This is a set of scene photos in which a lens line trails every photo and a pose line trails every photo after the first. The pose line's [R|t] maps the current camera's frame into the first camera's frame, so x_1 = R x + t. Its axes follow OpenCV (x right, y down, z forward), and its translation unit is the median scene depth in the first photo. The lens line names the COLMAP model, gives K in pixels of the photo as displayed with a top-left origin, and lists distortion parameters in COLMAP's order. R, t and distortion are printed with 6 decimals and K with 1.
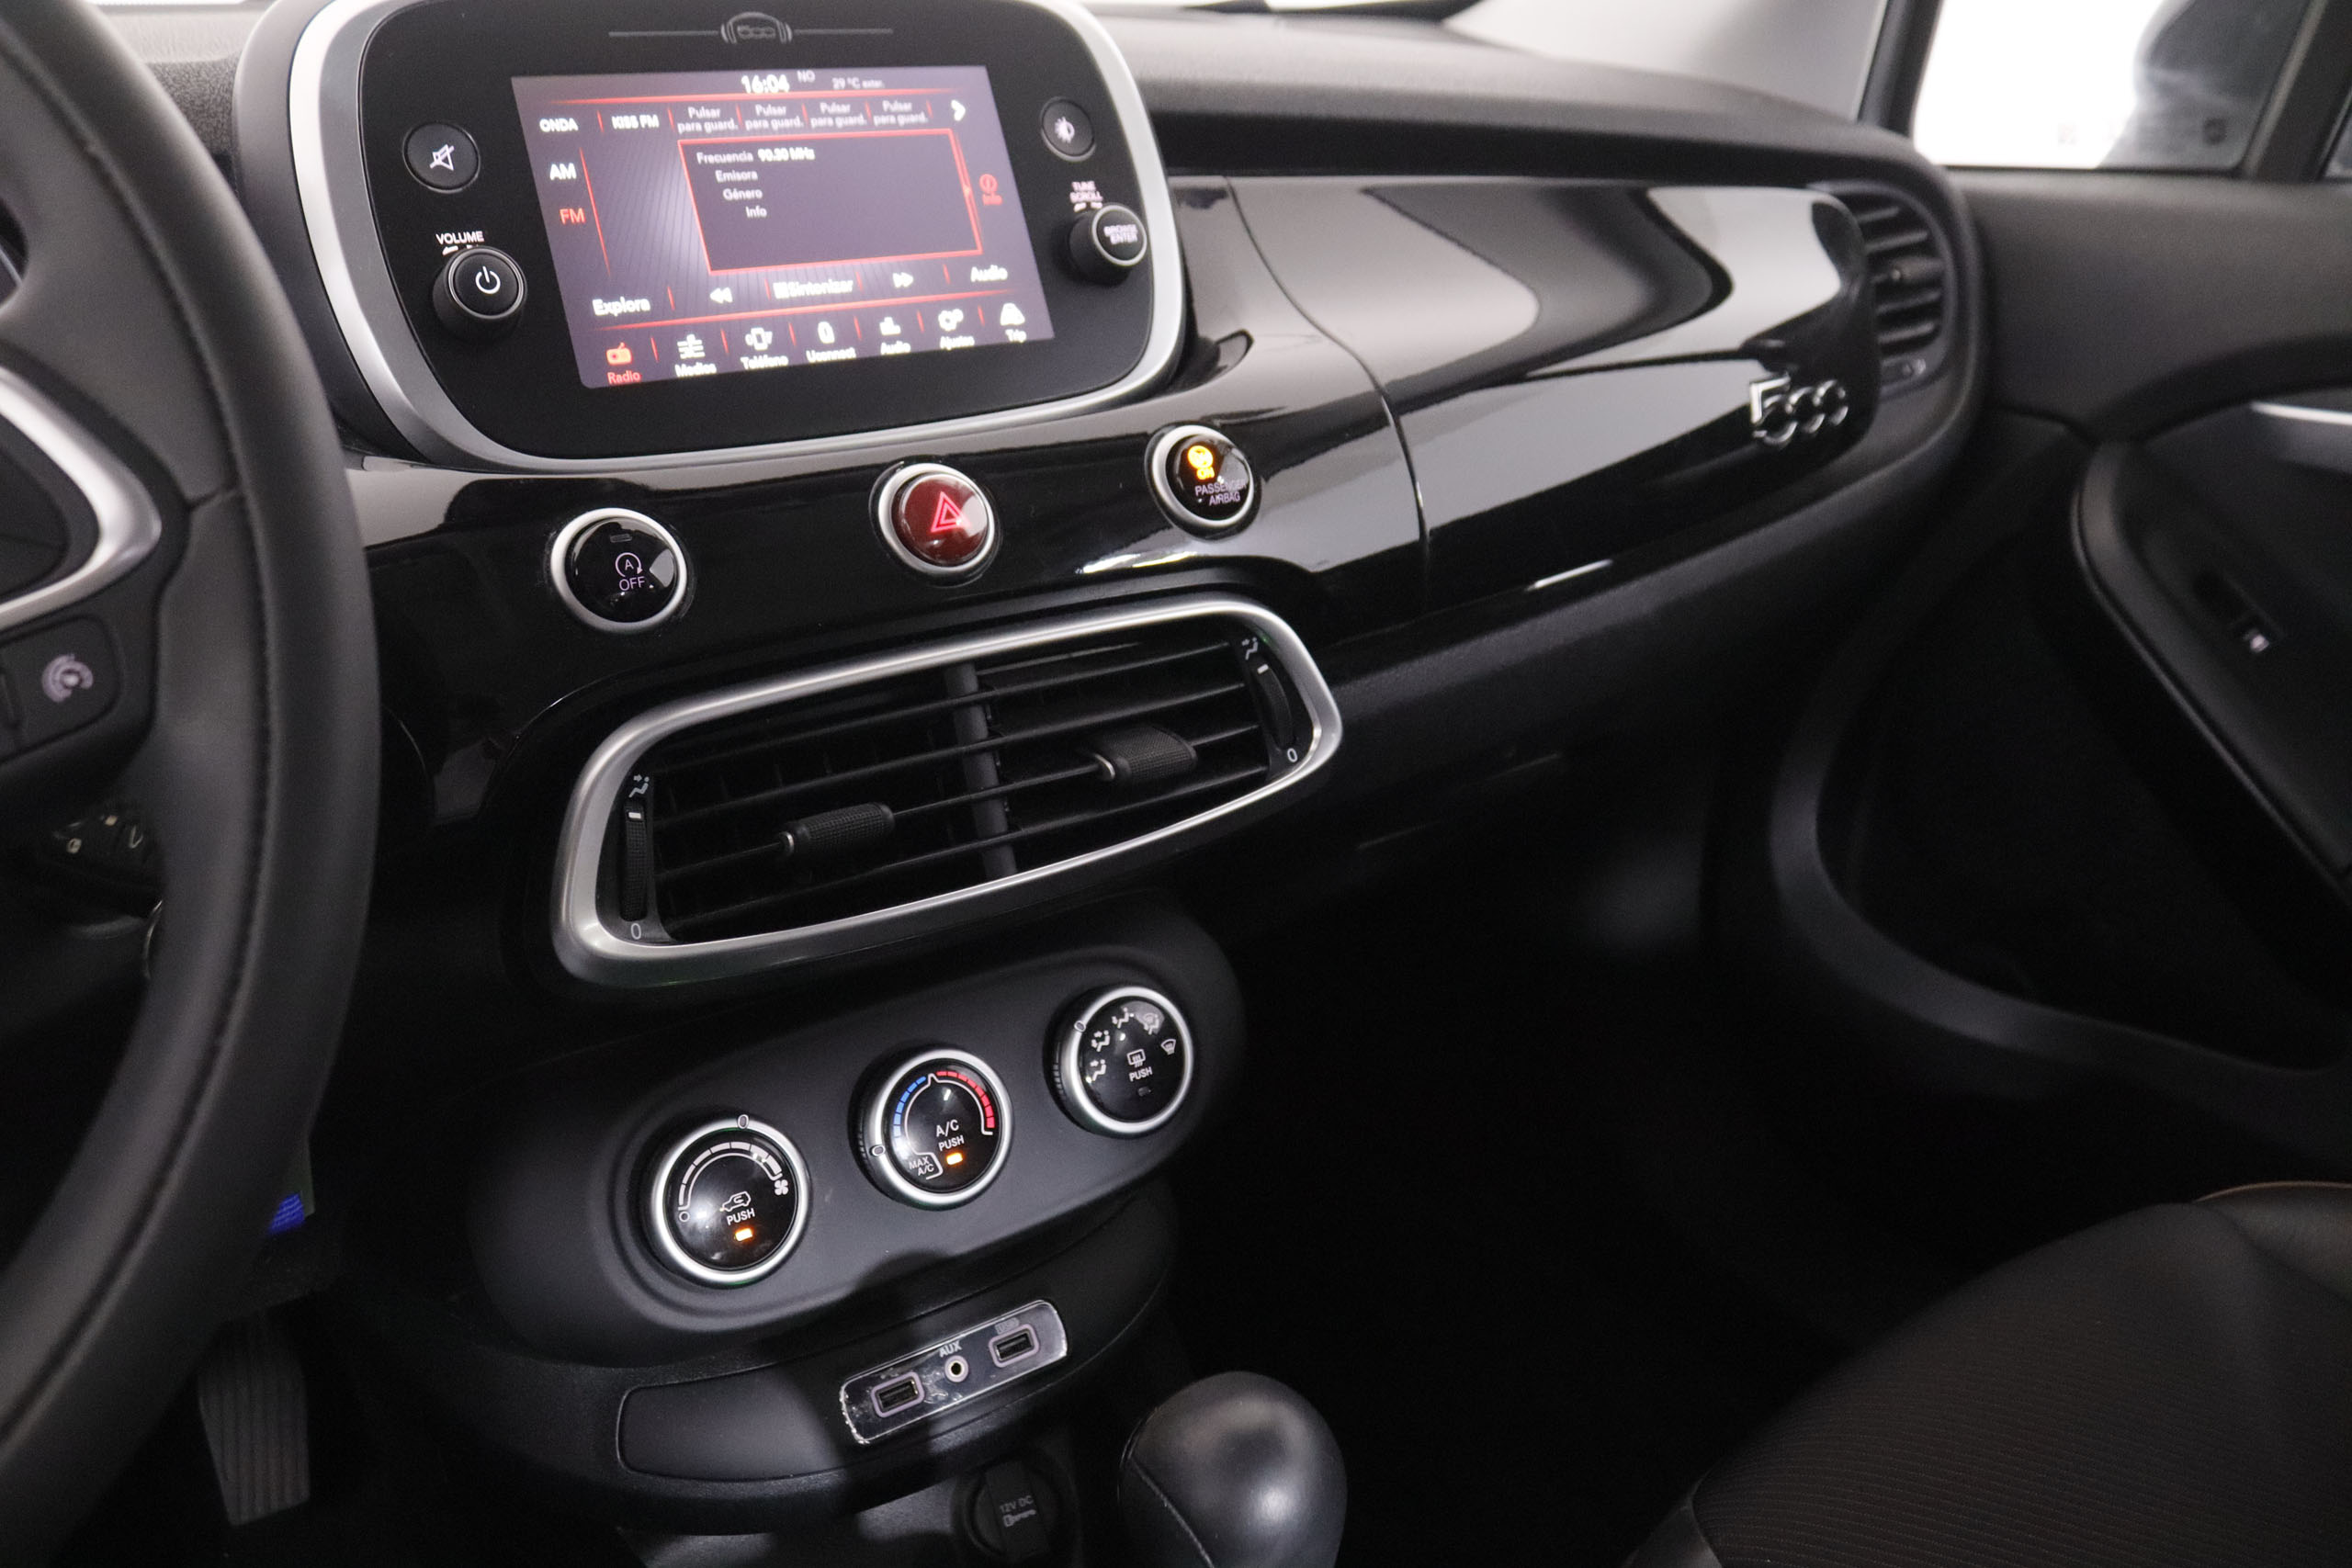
lens RADIAL K [[1942.0, 0, 1160.2], [0, 1942.0, 777.8], [0, 0, 1]] dist [-0.173762, 0.156327]
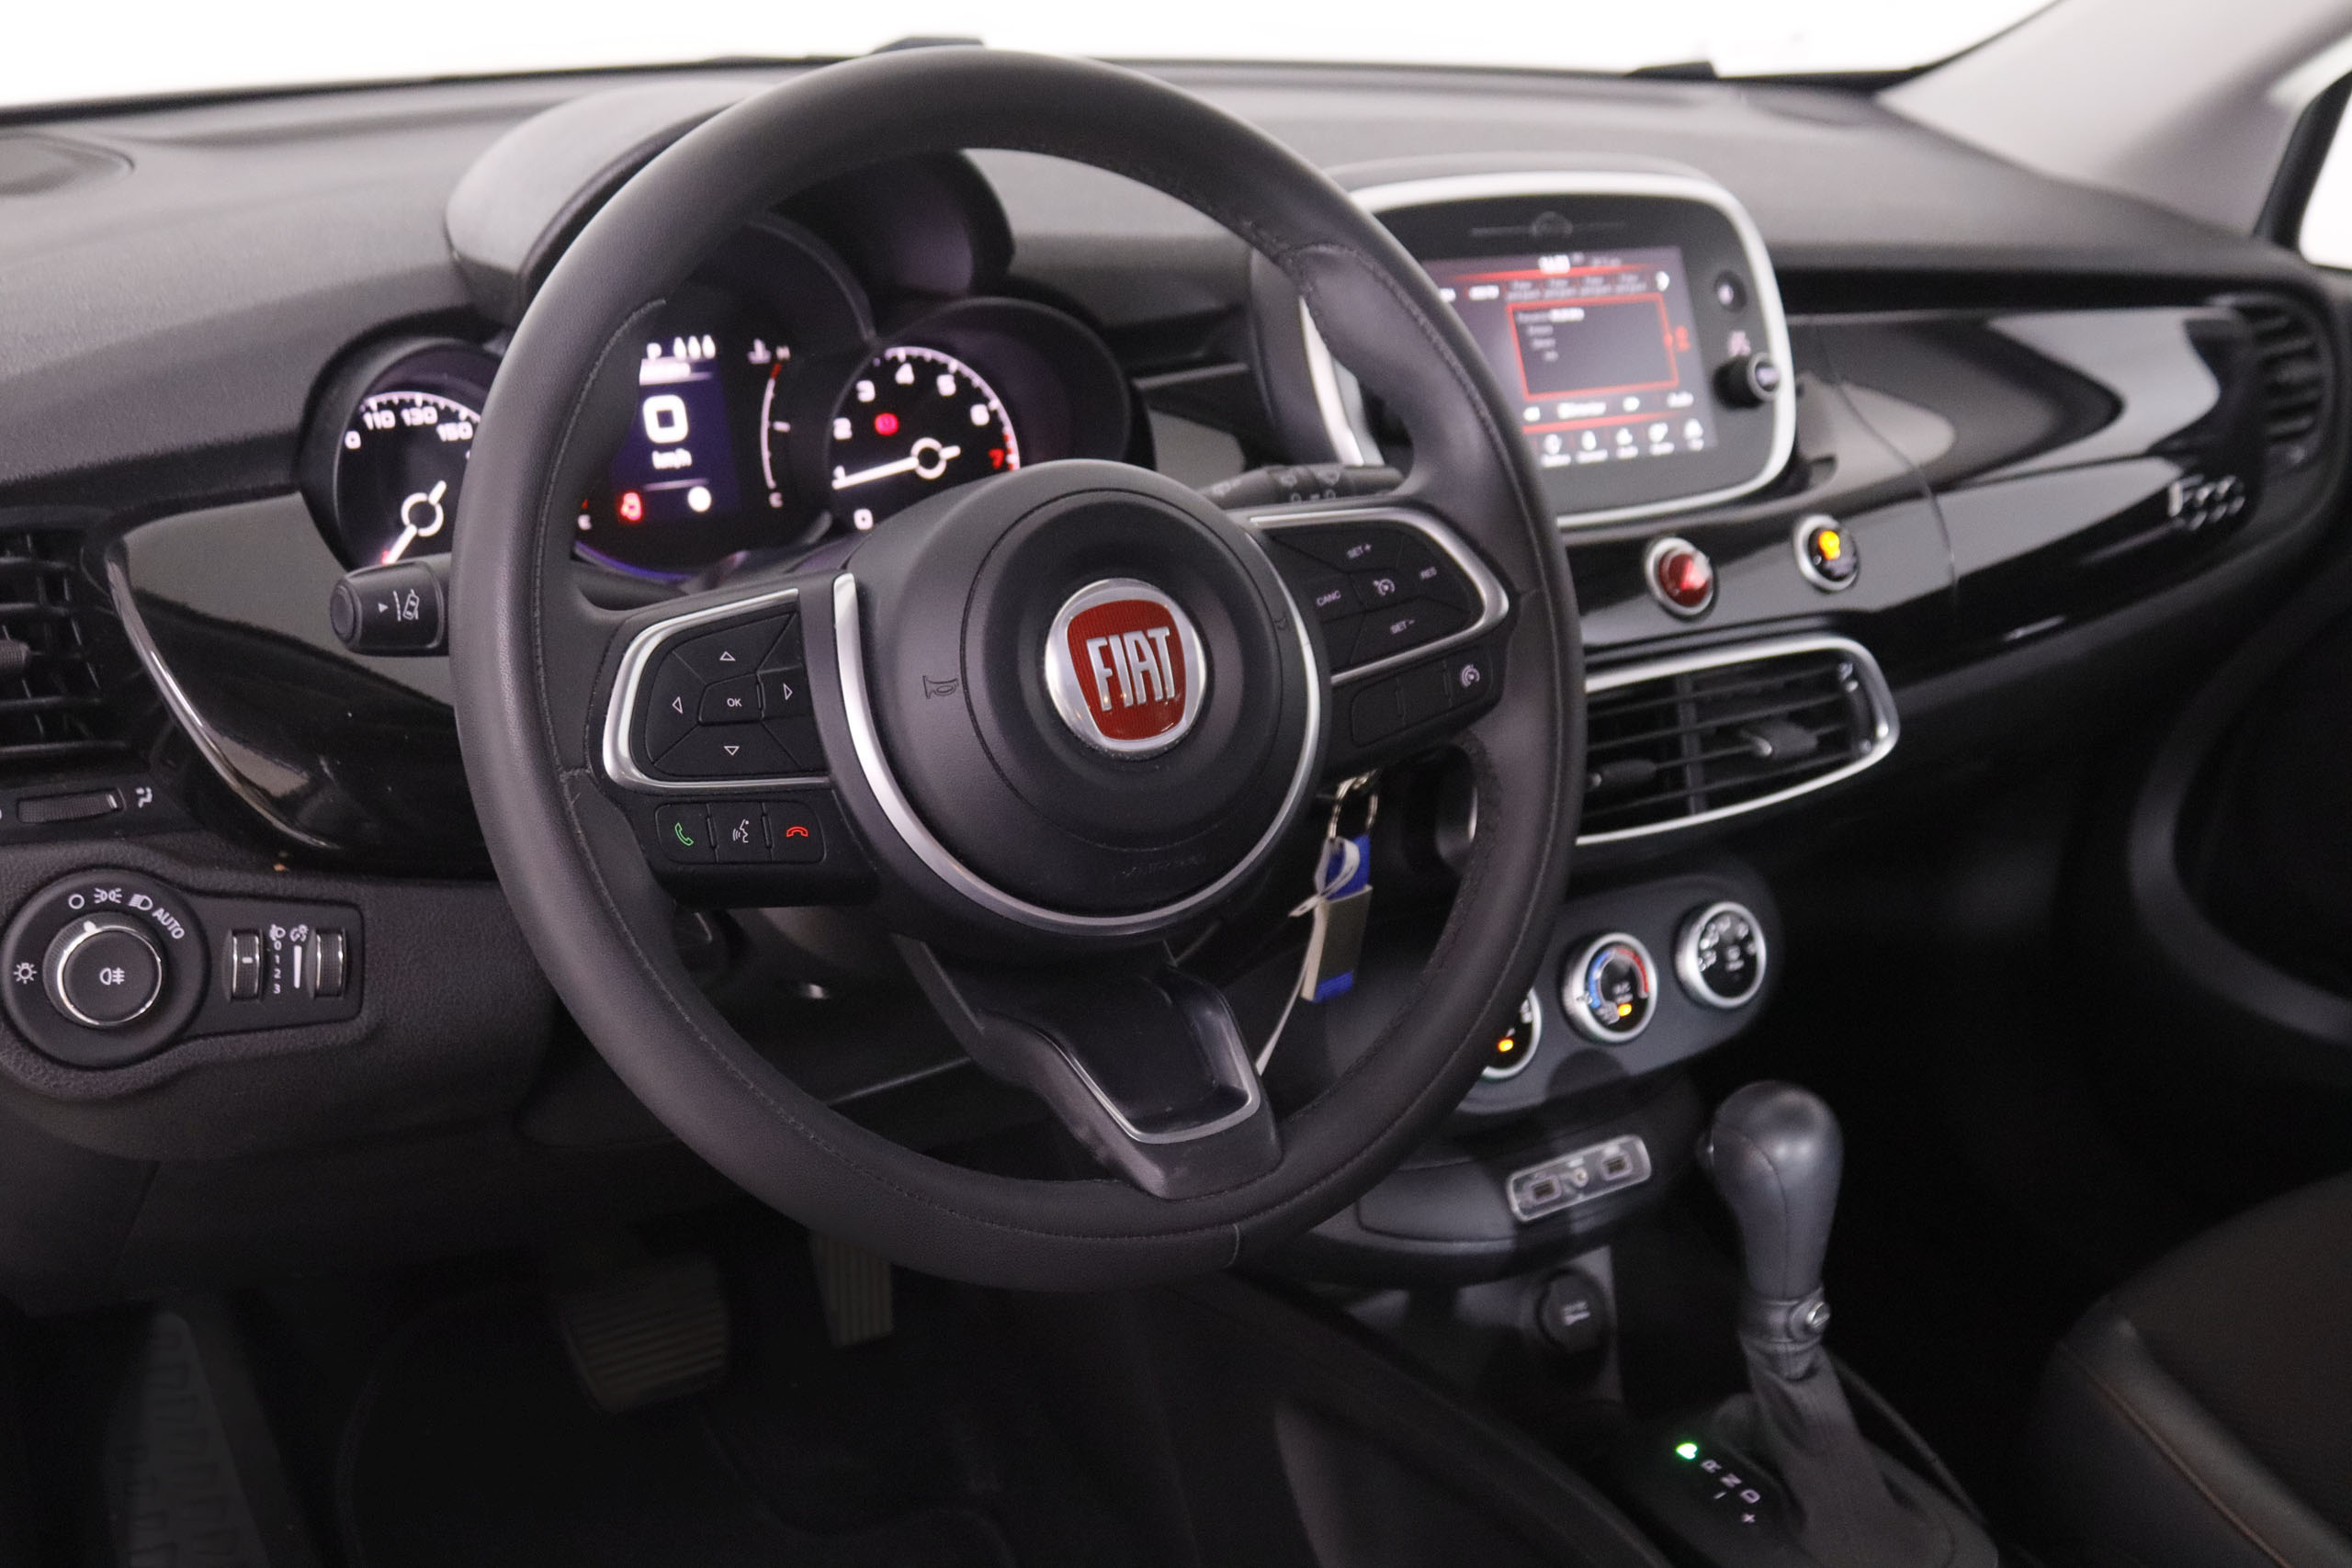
lens RADIAL K [[2596.1, 0, 1176.0], [0, 2596.1, 784.0], [0, 0, 1]] dist [-0.077875, 0.024362]
pose [[0.998107, 0.061260, 0.005517, -0.463879], [-0.061264, 0.998121, 0.000625, 0.047230], [-0.005469, -0.000962, 0.999985, -0.943808]]
